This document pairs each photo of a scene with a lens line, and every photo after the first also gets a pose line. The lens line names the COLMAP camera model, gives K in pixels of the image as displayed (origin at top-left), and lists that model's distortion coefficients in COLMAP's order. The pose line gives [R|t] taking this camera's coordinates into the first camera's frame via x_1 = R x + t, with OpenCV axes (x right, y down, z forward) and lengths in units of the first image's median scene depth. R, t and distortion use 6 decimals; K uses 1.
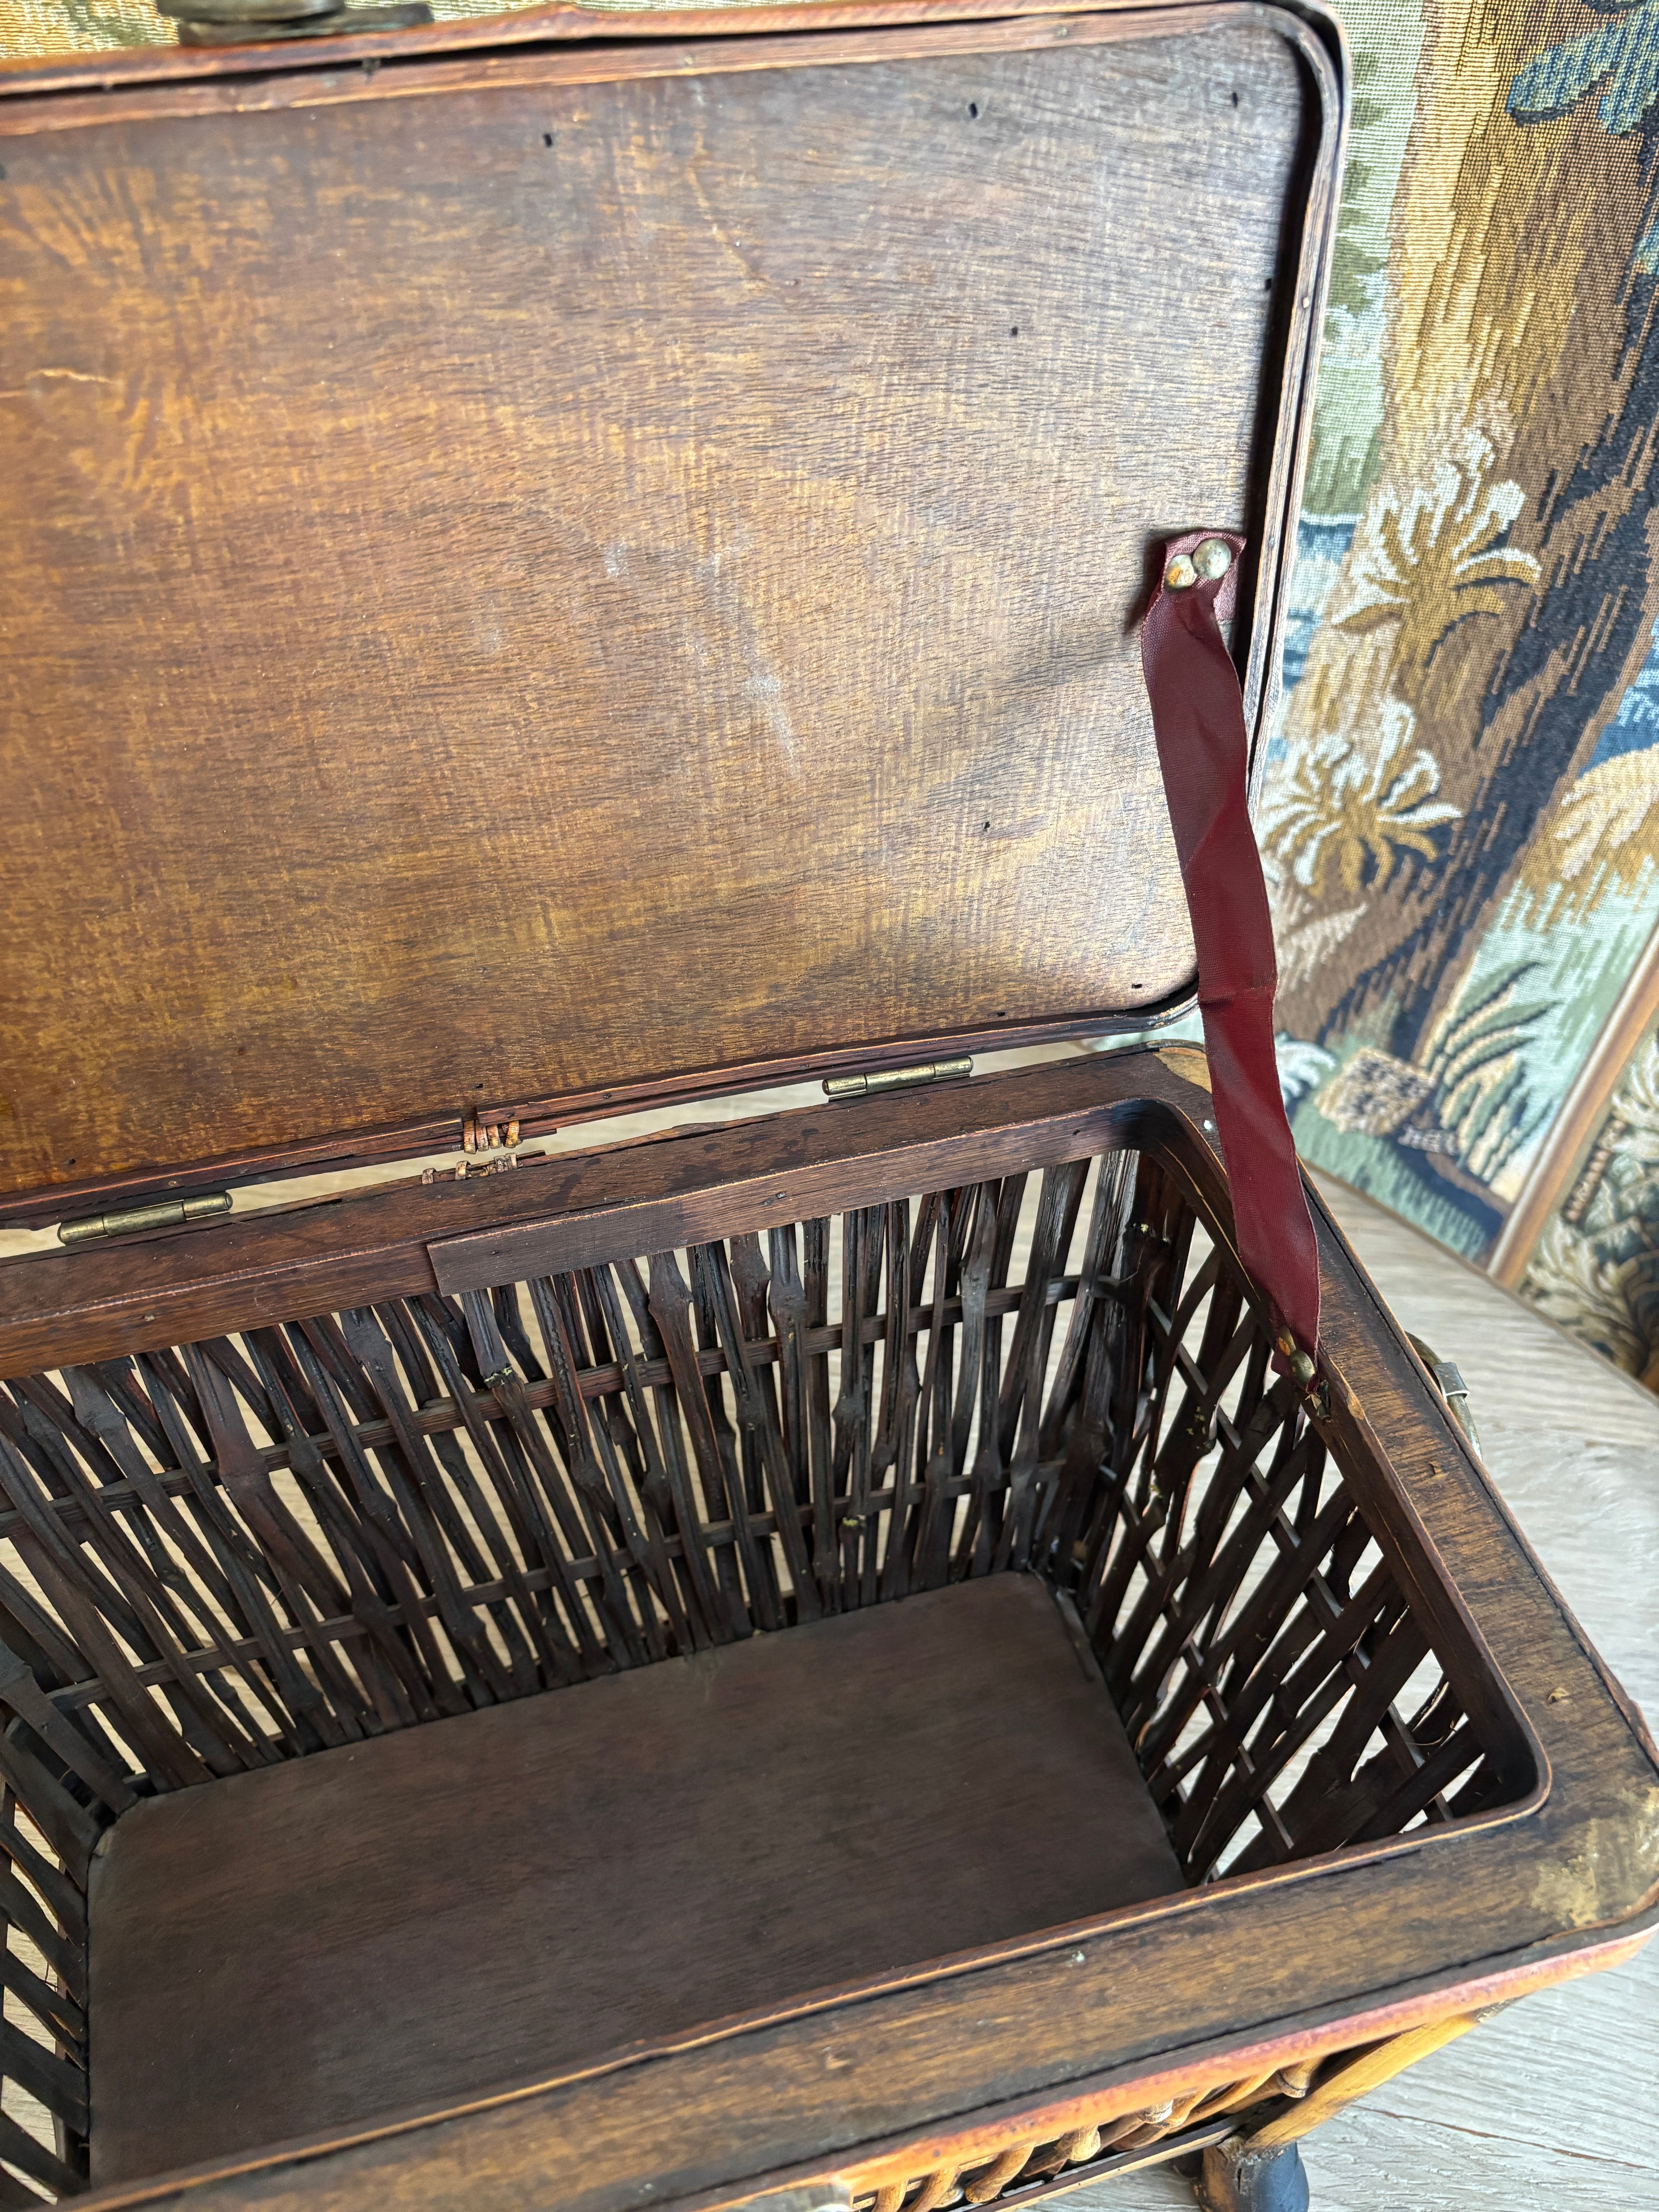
lens RADIAL K [[1757.9, 0, 864.0], [0, 1757.9, 1147.1], [0, 0, 1]] dist [0.026105, -0.052698]
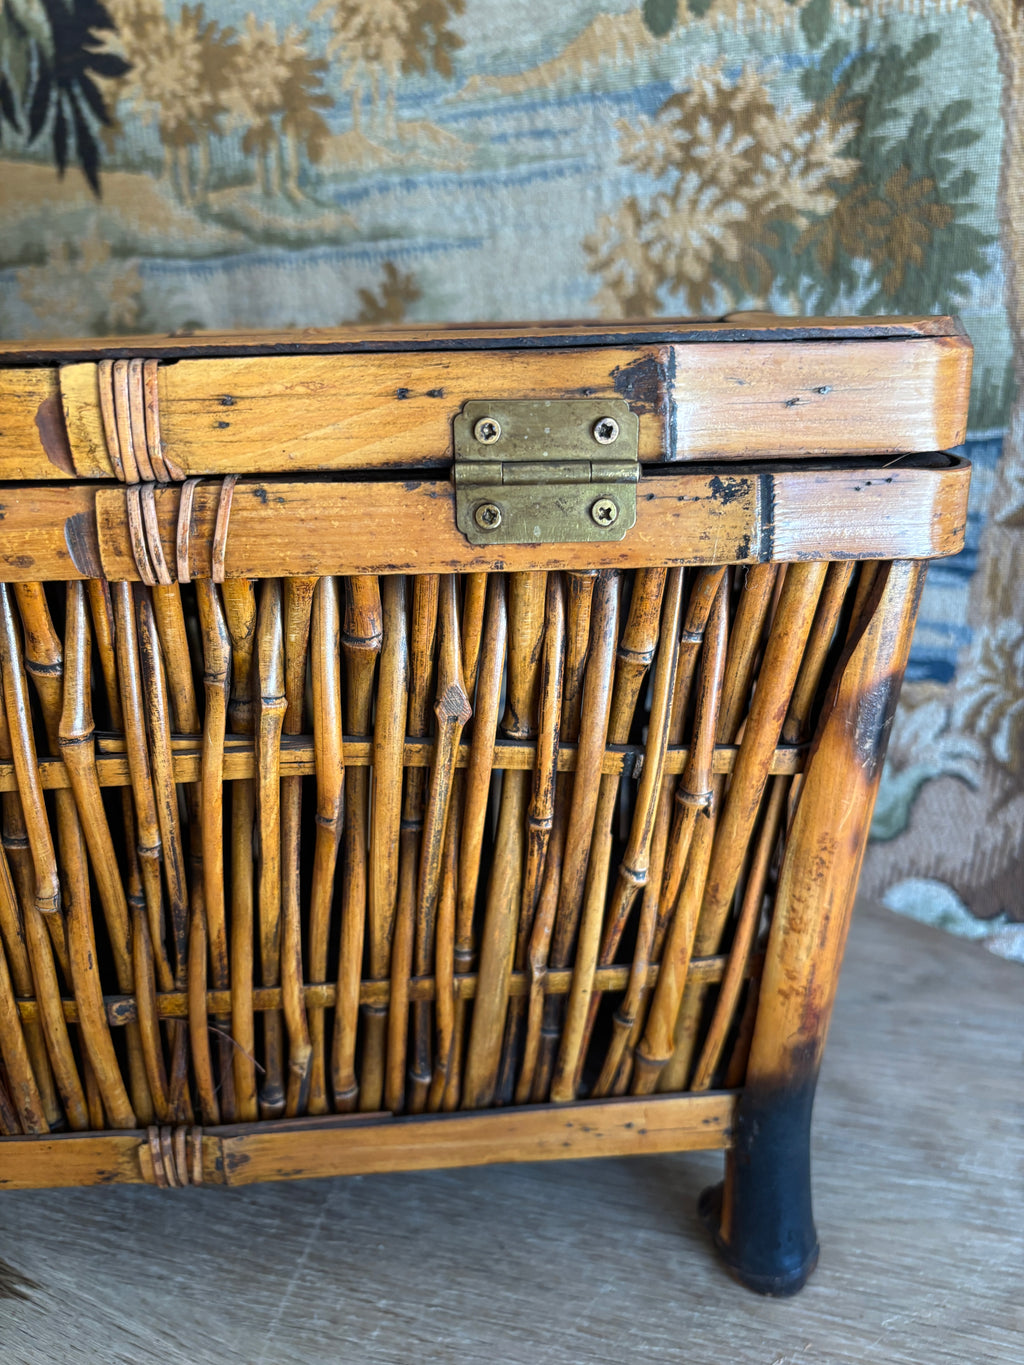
lens RADIAL K [[1084.8, 0, 517.6], [0, 1084.8, 675.5], [0, 0, 1]] dist [0.026105, -0.052698]
pose [[0.977225, 0.017224, -0.211504, 0.109158], [-0.124103, 0.854868, -0.503785, 0.285796], [0.172131, 0.518560, 0.837536, 0.384417]]
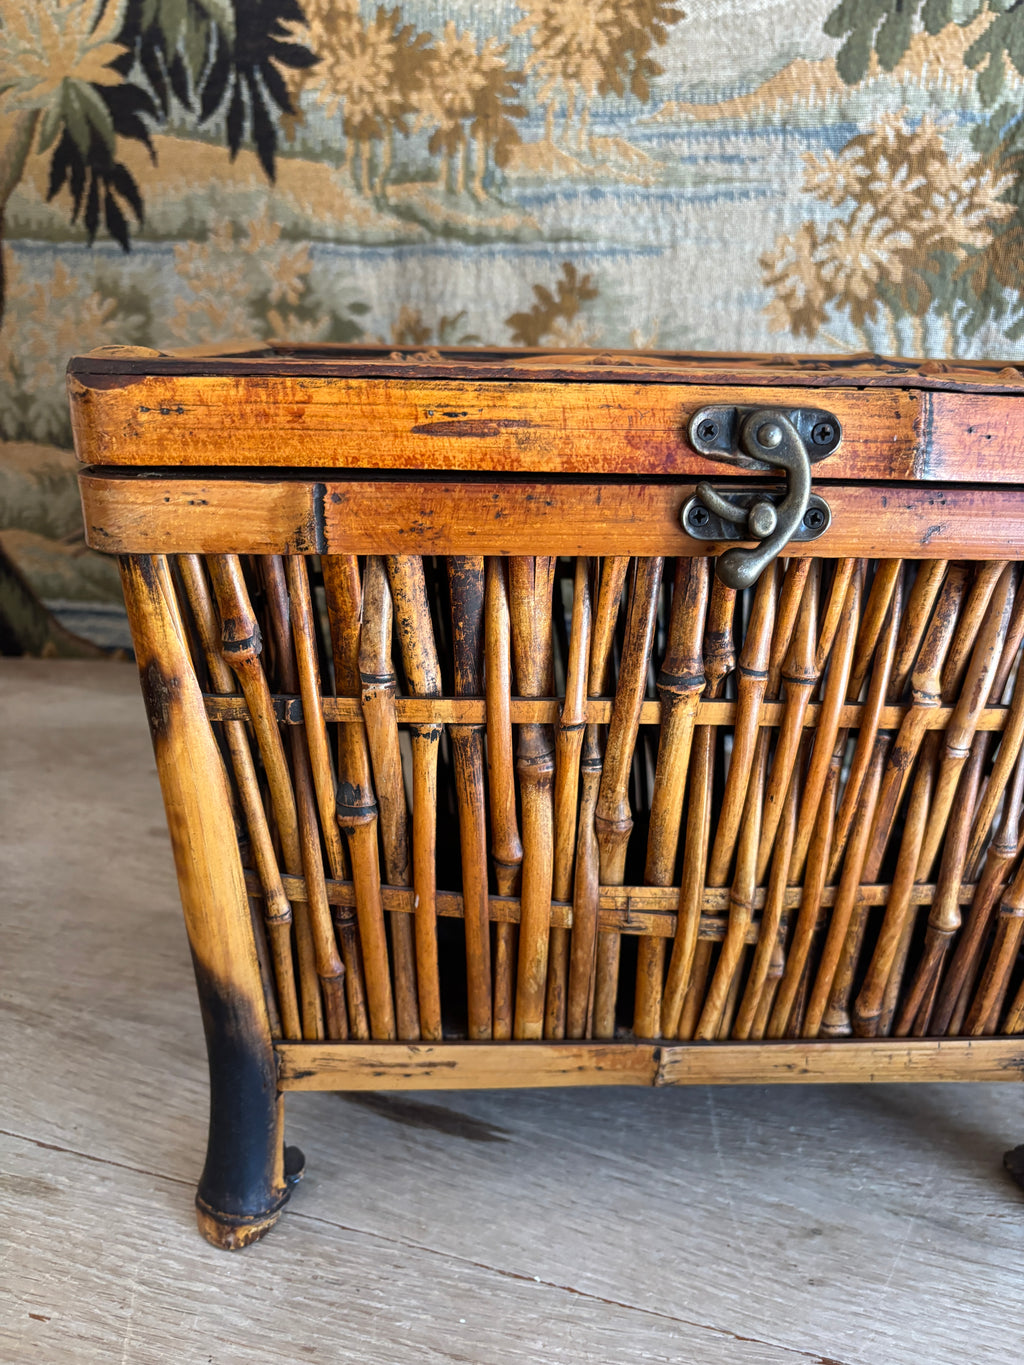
lens RADIAL K [[1084.8, 0, 496.4], [0, 1084.8, 683.1], [0, 0, 1]] dist [0.026105, -0.052698]
pose [[0.994782, 0.034228, -0.096115, -0.199082], [-0.076634, 0.872584, -0.482416, 0.389847], [0.067356, 0.487264, 0.870653, 0.235827]]
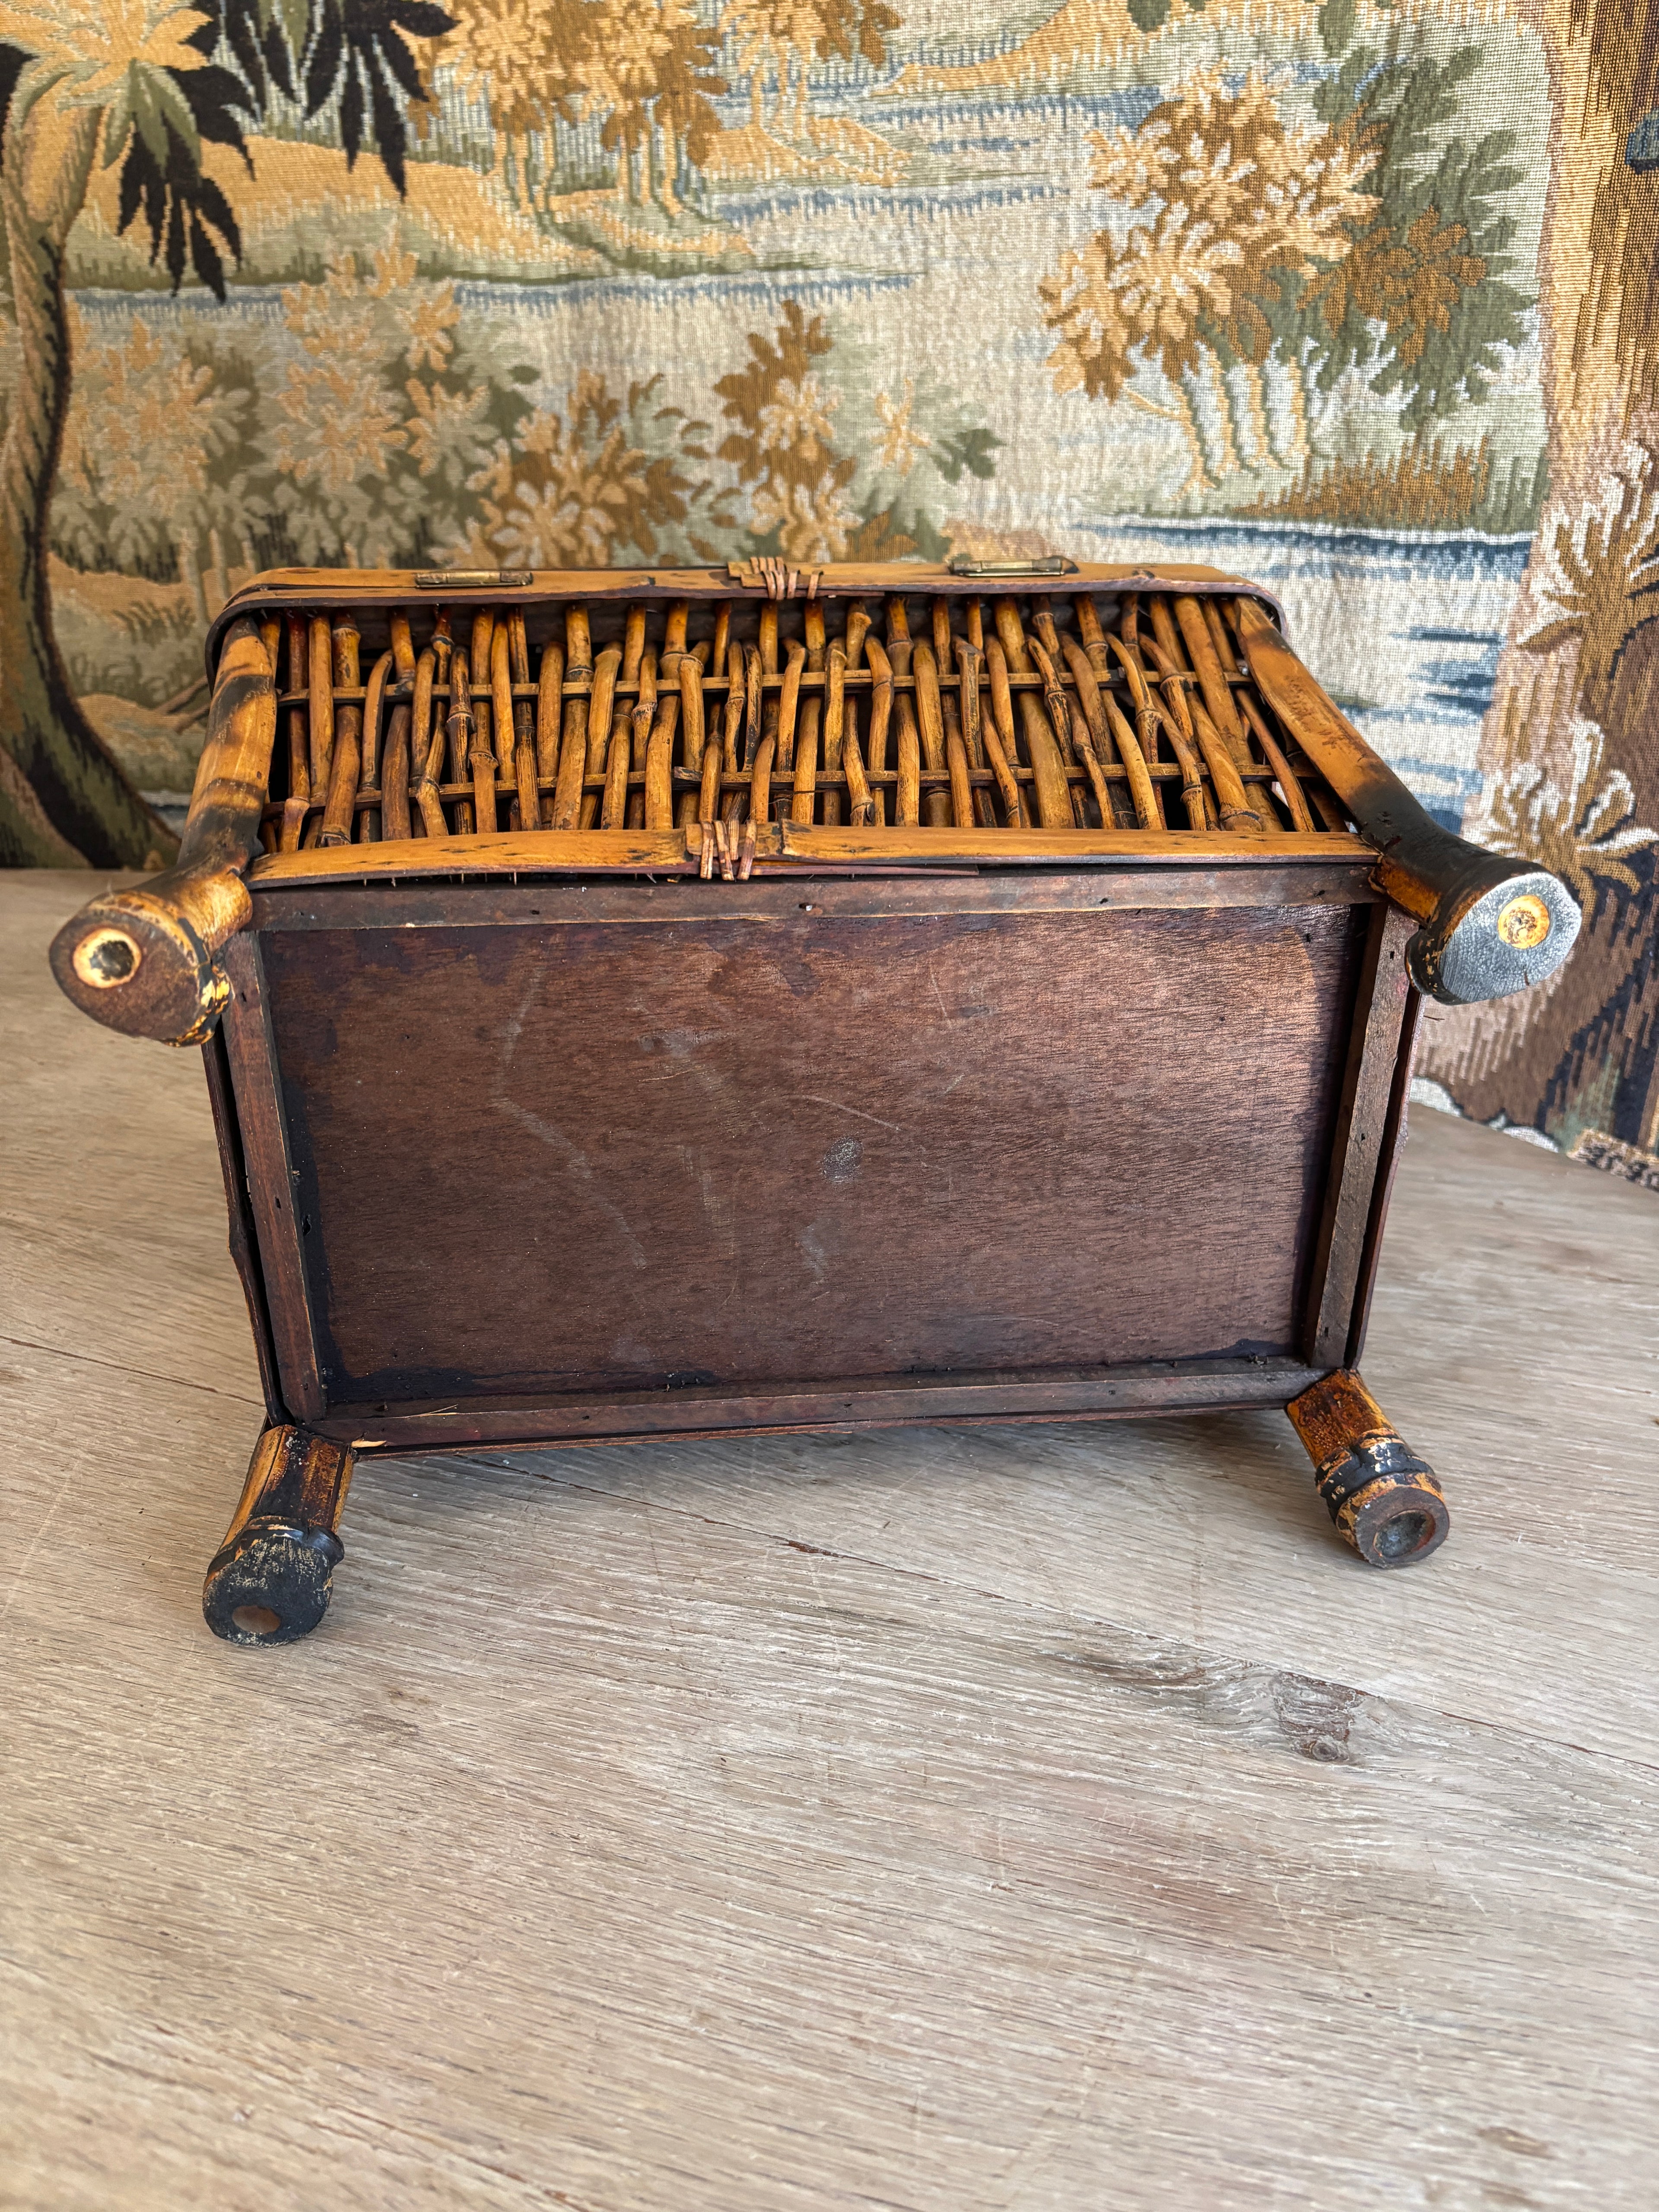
lens RADIAL K [[1757.9, 0, 835.6], [0, 1757.9, 1139.2], [0, 0, 1]] dist [0.026105, -0.052698]
pose [[0.980030, 0.057914, -0.190231, 0.087618], [-0.131916, 0.905187, -0.404024, 0.567422], [0.148796, 0.421050, 0.894750, 0.091330]]
